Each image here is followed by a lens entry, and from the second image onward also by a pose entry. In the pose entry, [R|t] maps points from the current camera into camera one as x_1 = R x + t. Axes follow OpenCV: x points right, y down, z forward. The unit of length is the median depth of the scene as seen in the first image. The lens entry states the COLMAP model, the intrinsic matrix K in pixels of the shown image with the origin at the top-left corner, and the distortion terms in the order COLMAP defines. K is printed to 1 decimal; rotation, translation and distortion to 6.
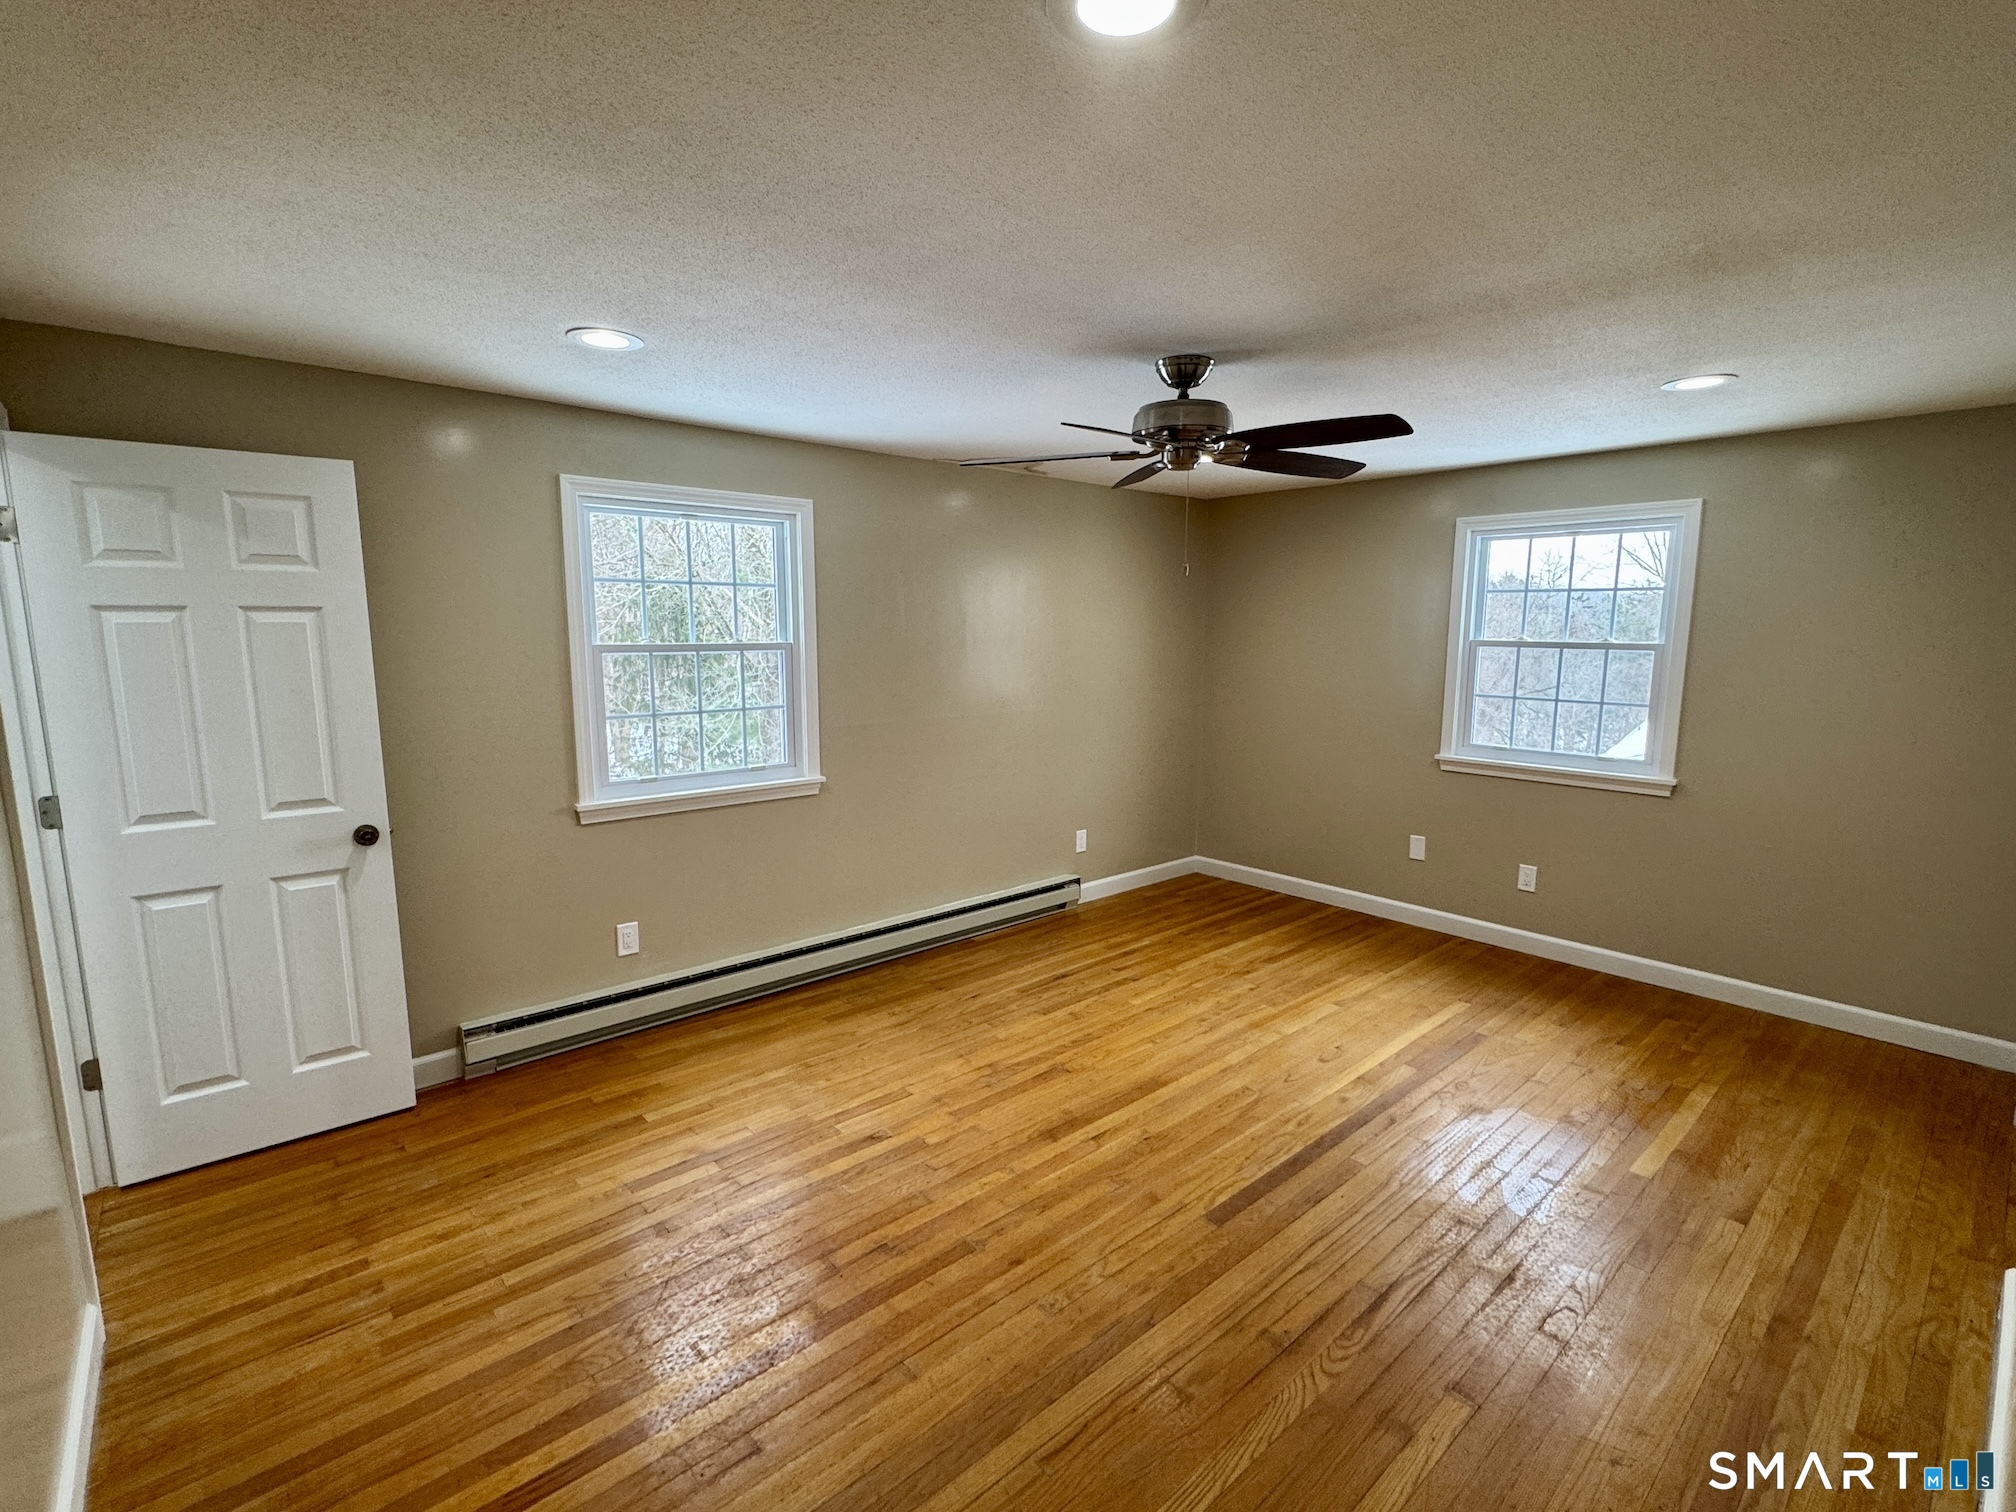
lens RADIAL K [[922.5, 0, 1008.0], [0, 922.5, 756.0], [0, 0, 1]] dist [-0.000364, 0.000035]
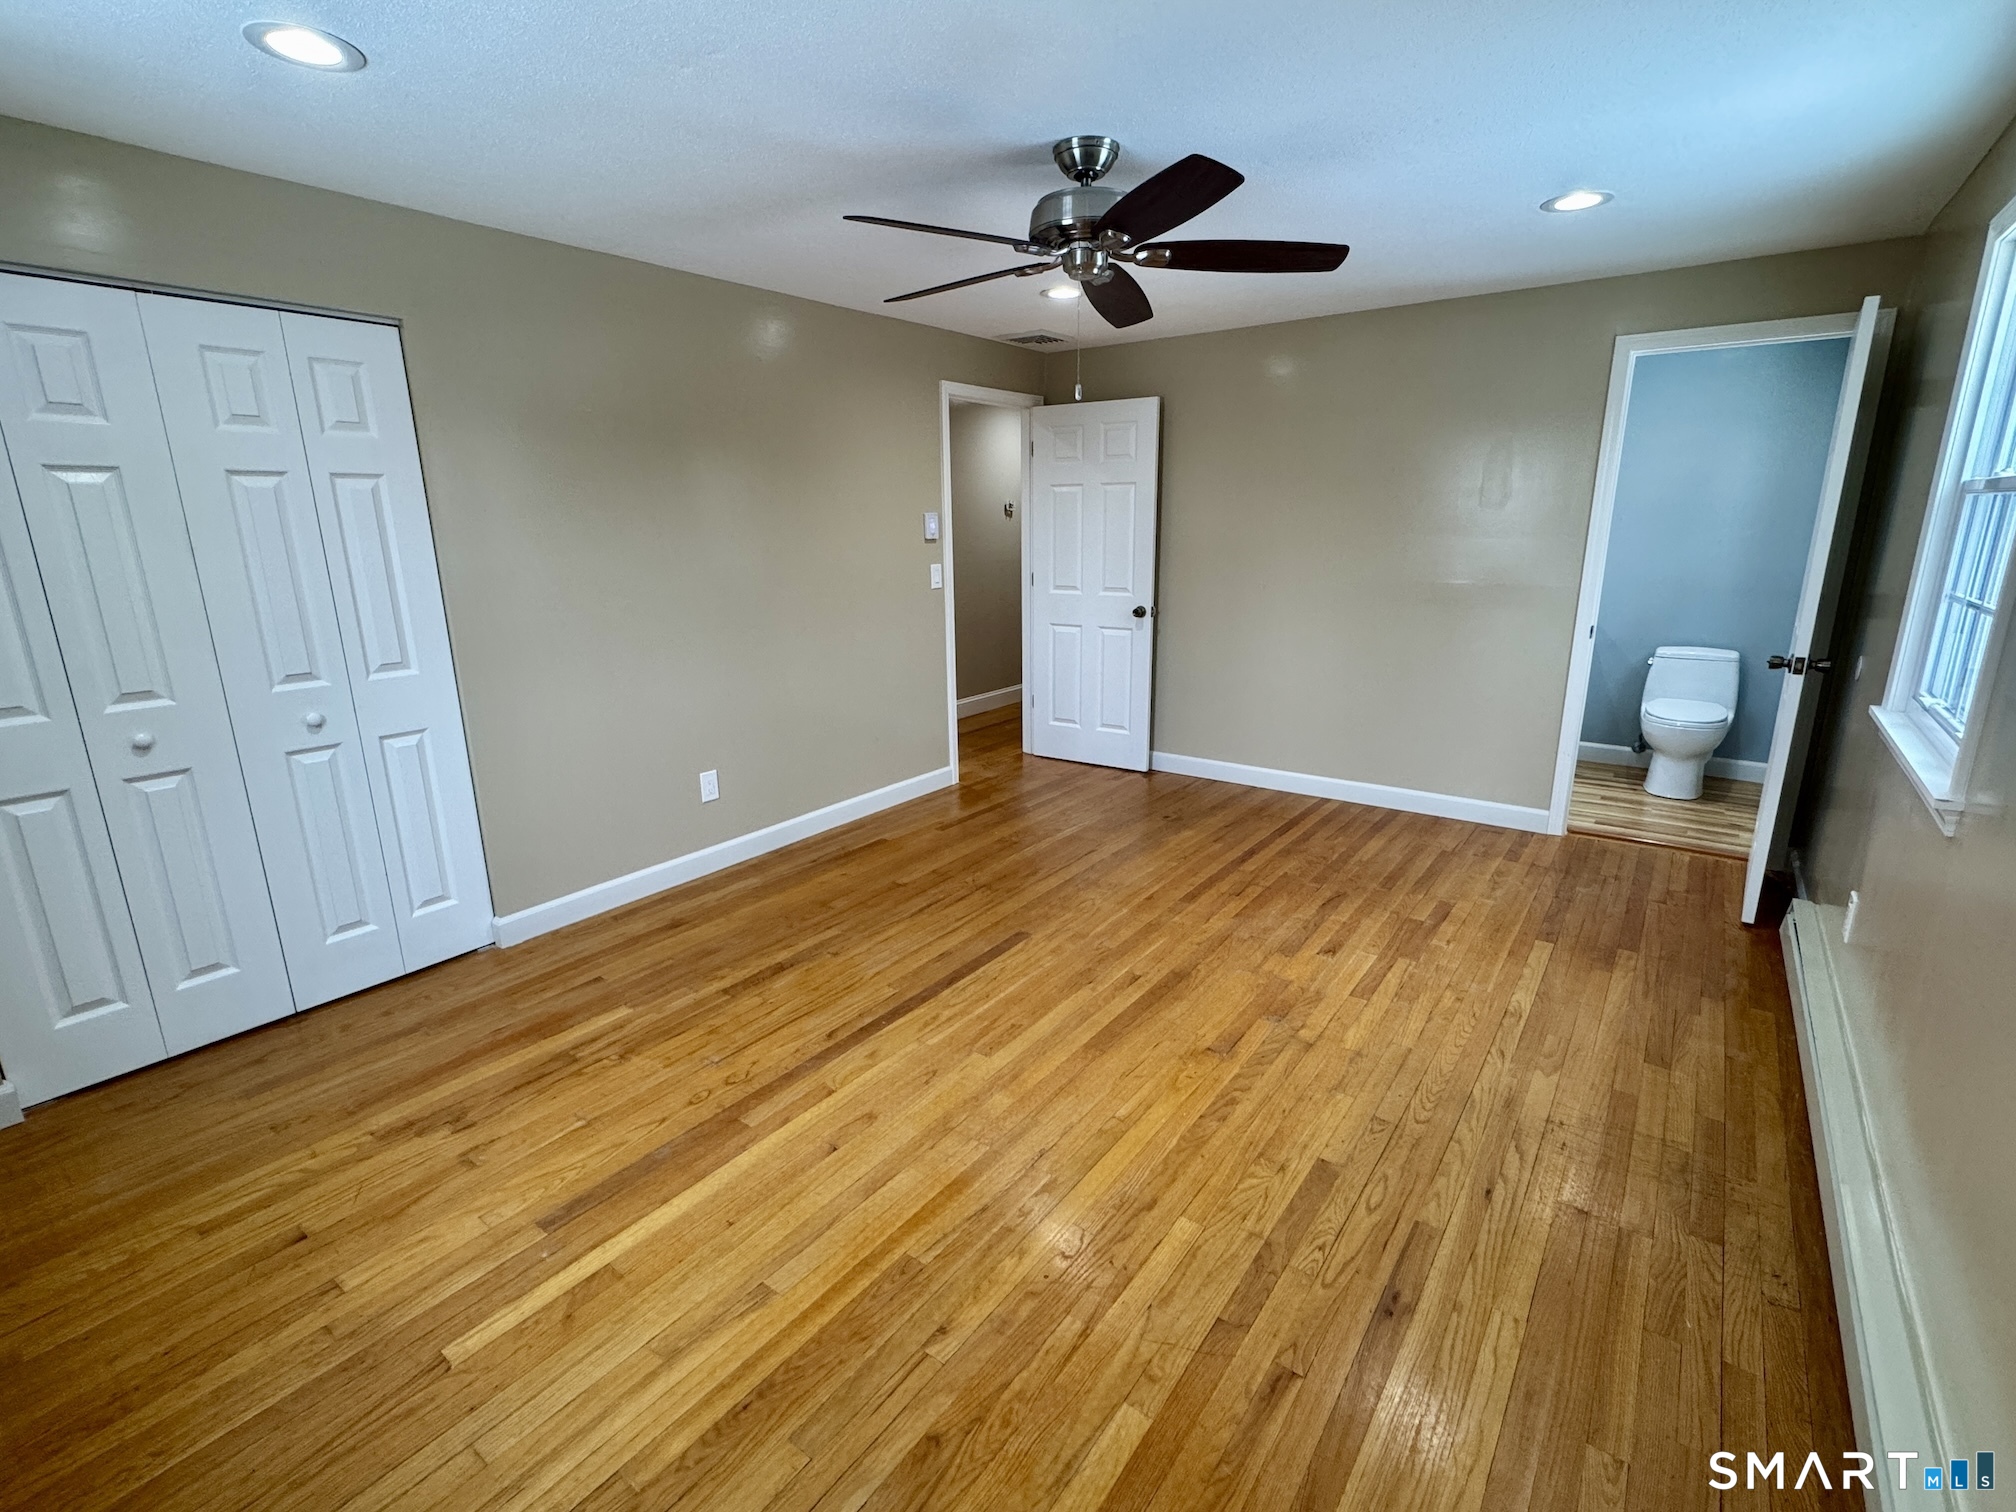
lens RADIAL K [[922.5, 0, 1008.0], [0, 922.5, 756.0], [0, 0, 1]] dist [-0.000364, 0.000035]
pose [[-0.978780, 0.057355, -0.196721, 0.395919], [-0.023076, 0.923070, 0.383939, -0.193442], [0.203608, 0.380332, -0.902159, 1.681173]]
